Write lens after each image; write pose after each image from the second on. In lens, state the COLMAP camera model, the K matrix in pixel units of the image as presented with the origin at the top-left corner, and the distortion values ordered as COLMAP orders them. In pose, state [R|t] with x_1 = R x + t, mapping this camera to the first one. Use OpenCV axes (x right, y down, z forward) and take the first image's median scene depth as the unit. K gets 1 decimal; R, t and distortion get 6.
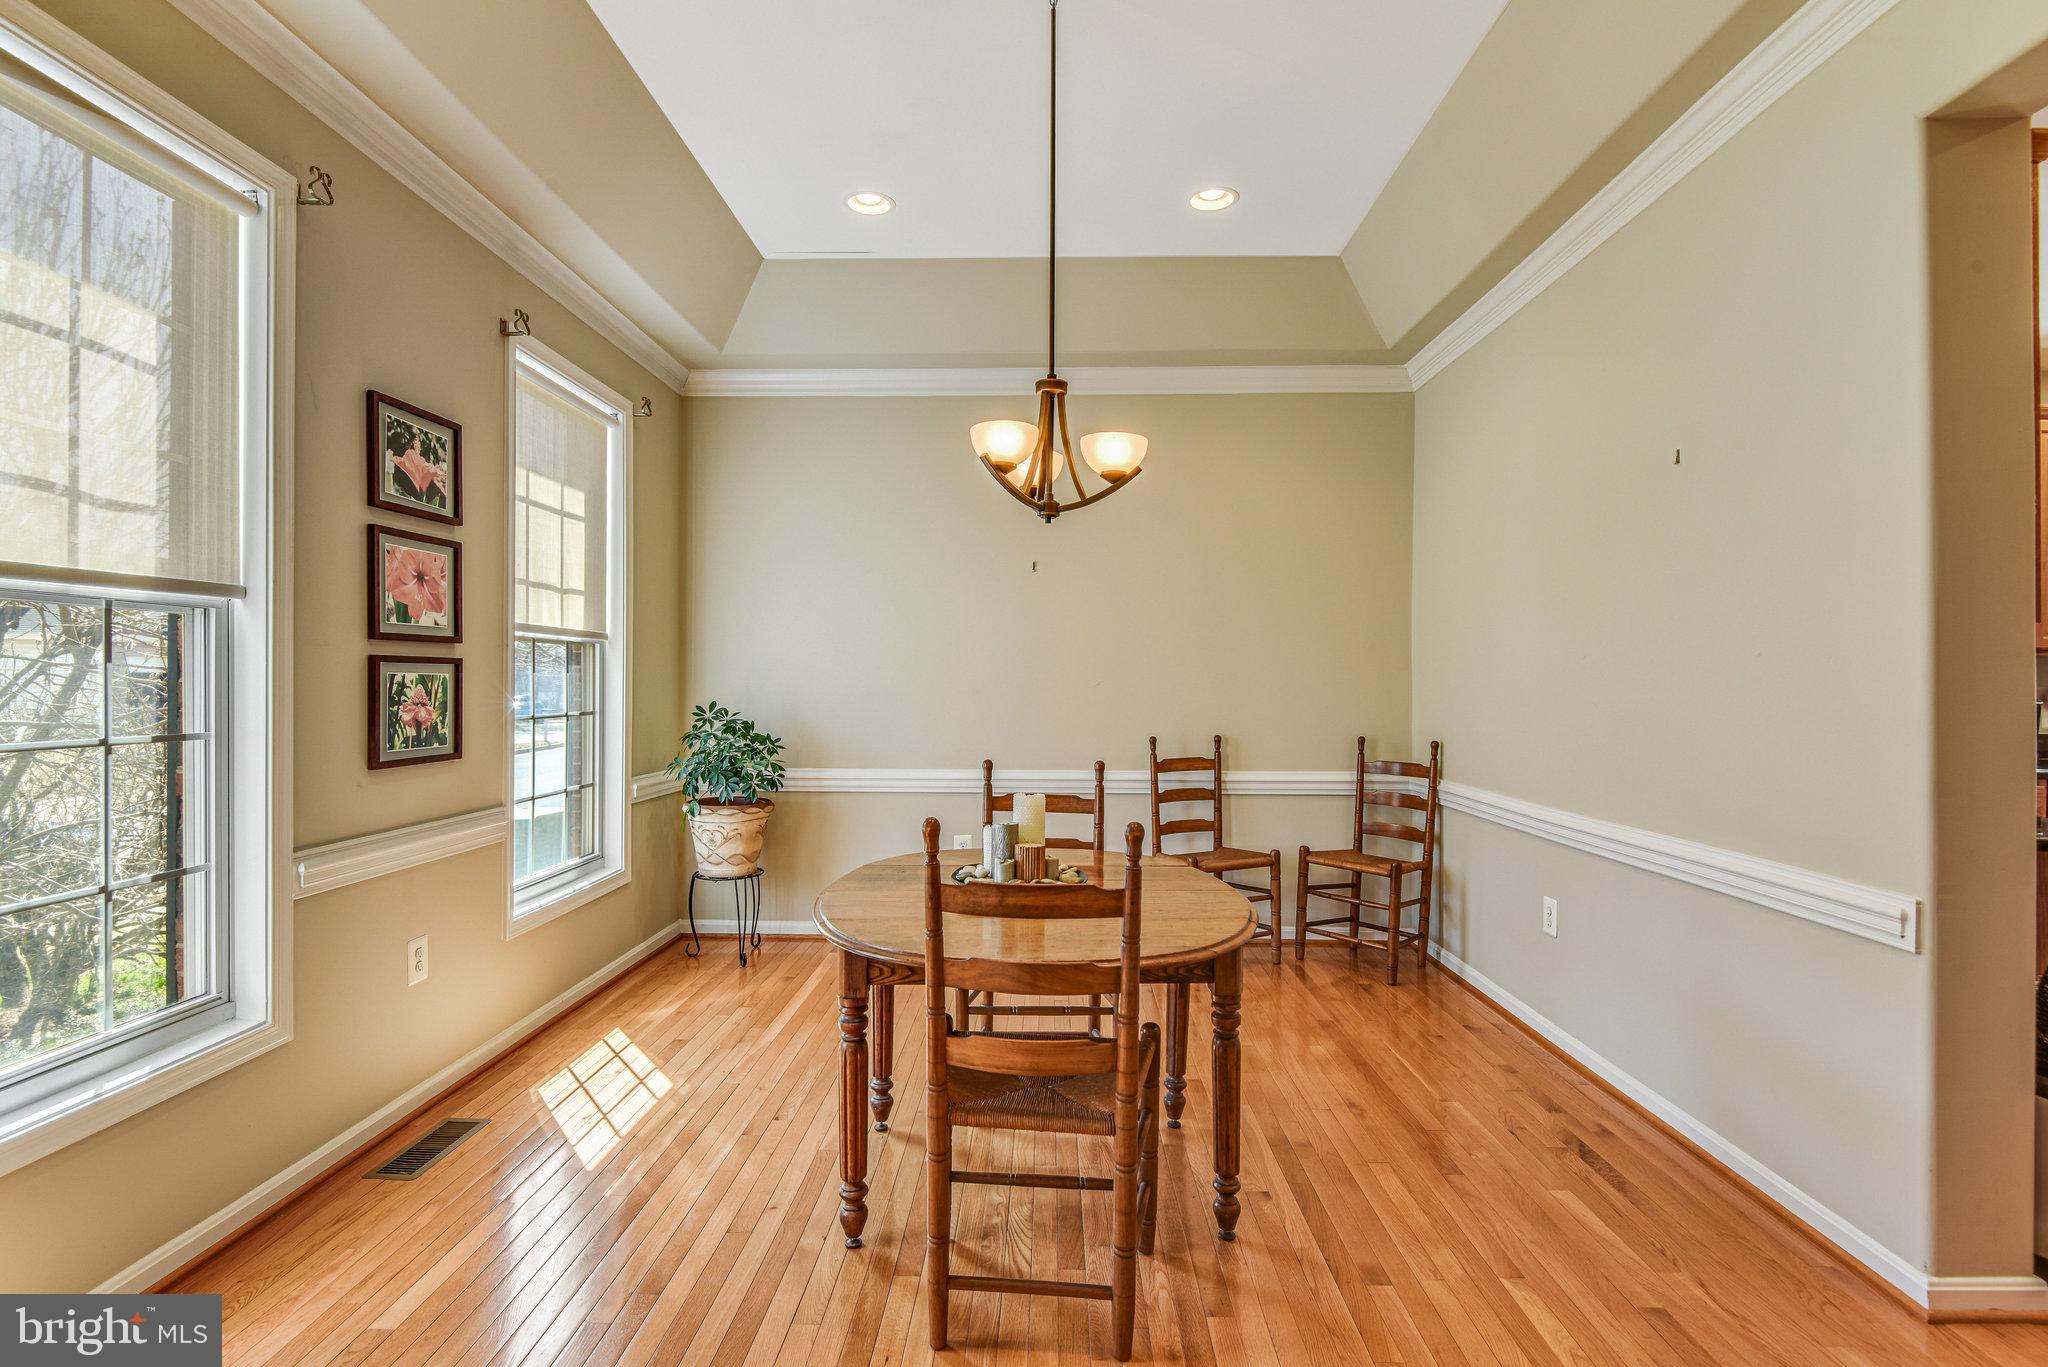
lens RADIAL K [[978.9, 0, 1023.6], [0, 978.9, 678.7], [0, 0, 1]] dist [0.004078, 0.000327]
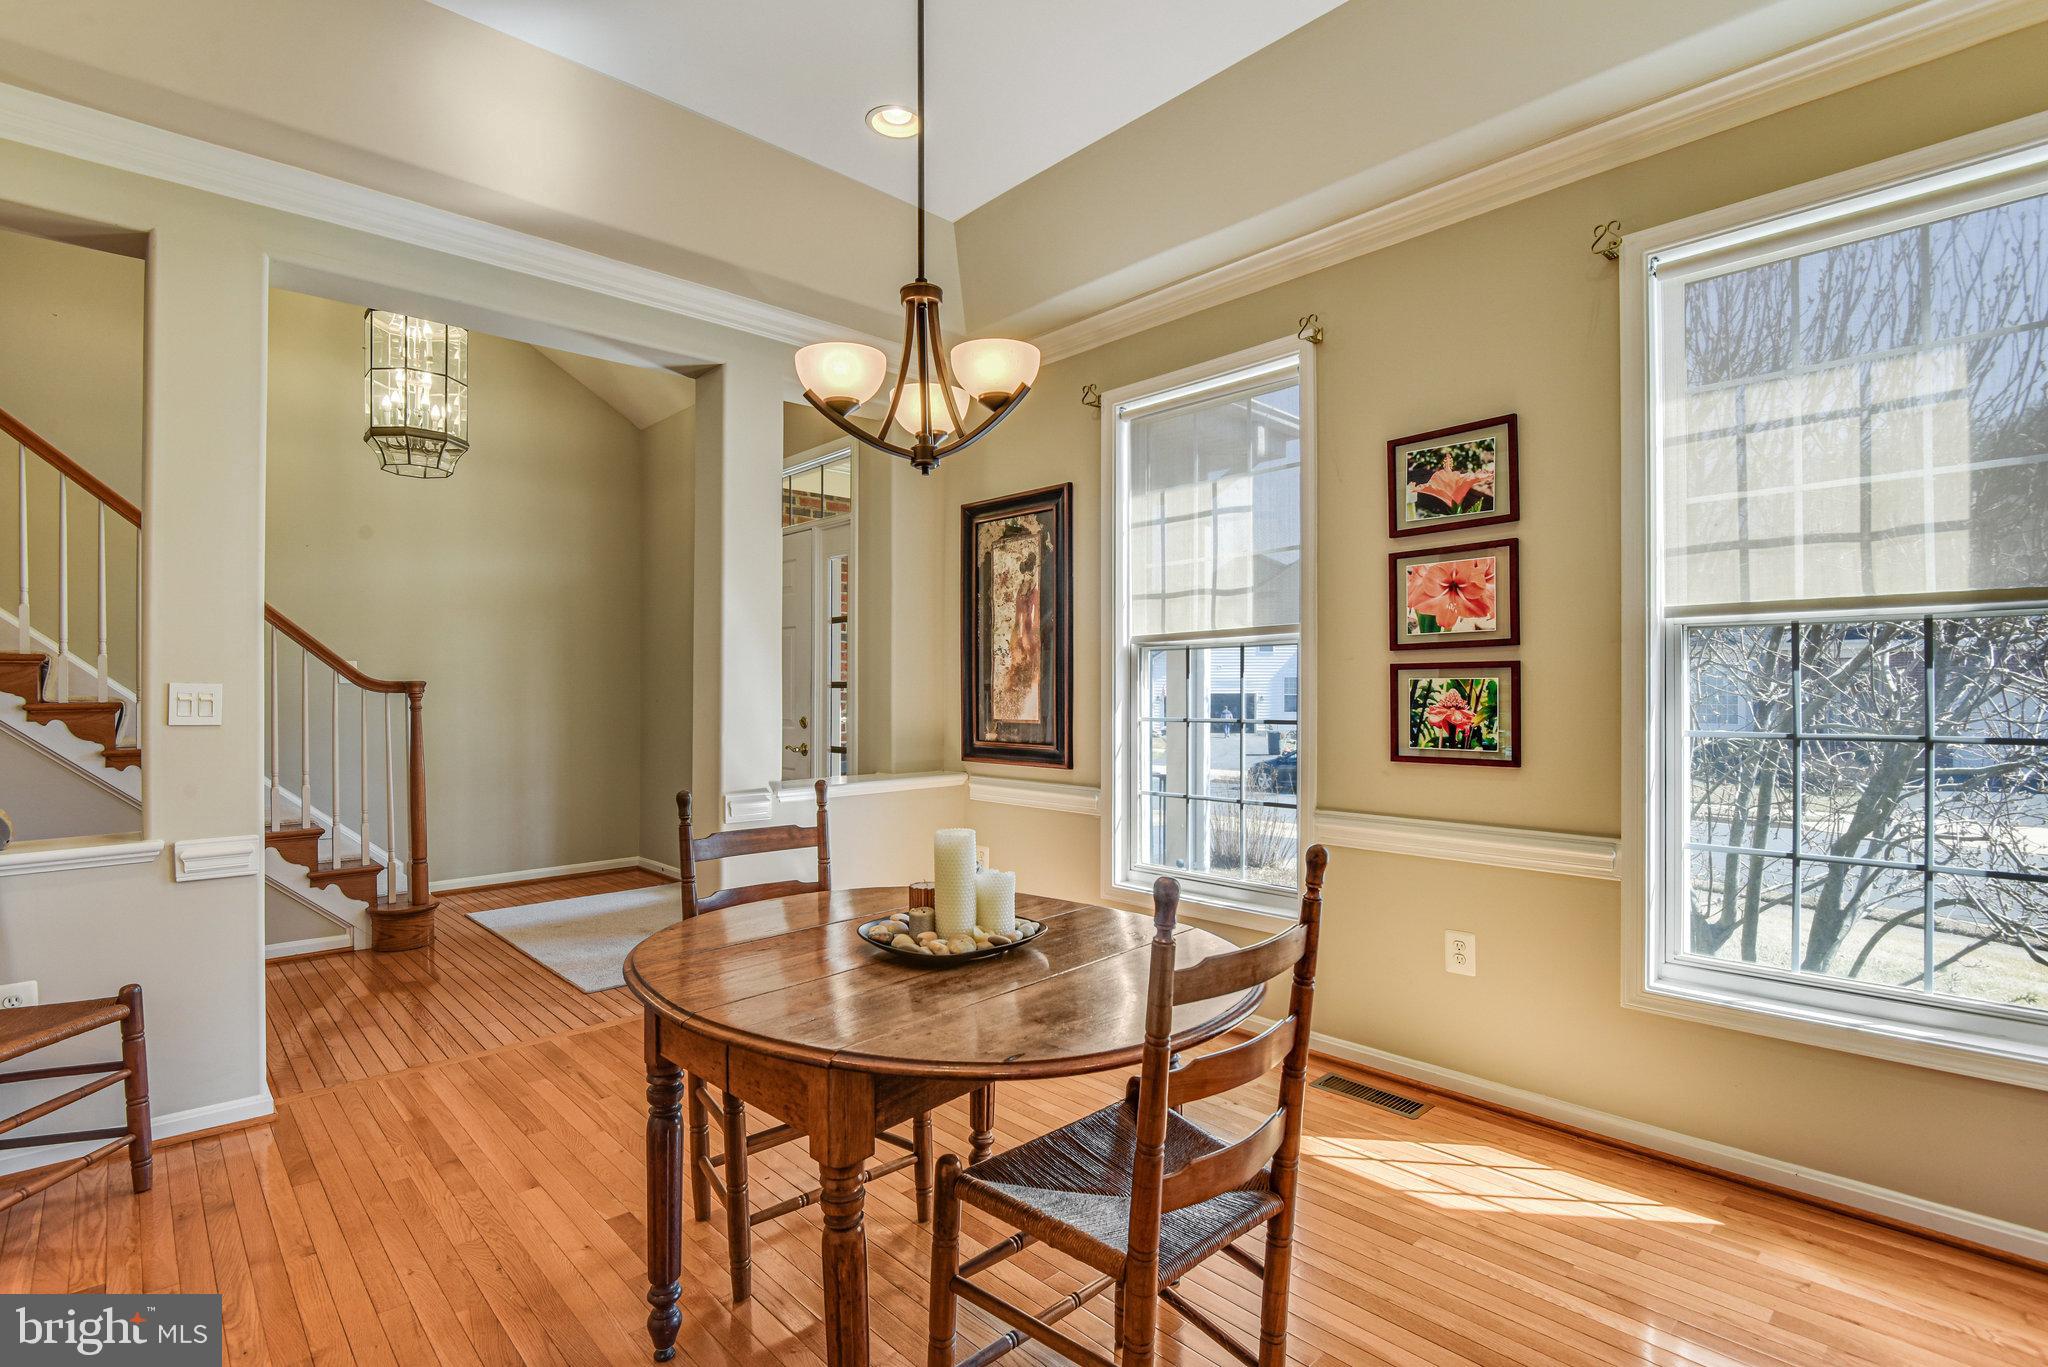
lens RADIAL K [[978.9, 0, 1017.5], [0, 978.9, 692.1], [0, 0, 1]] dist [0.004078, 0.000327]
pose [[-0.706032, 0.001049, -0.708179, 0.455706], [0.003477, 0.999992, -0.001985, 0.009671], [0.708171, -0.003864, -0.706030, 1.404911]]
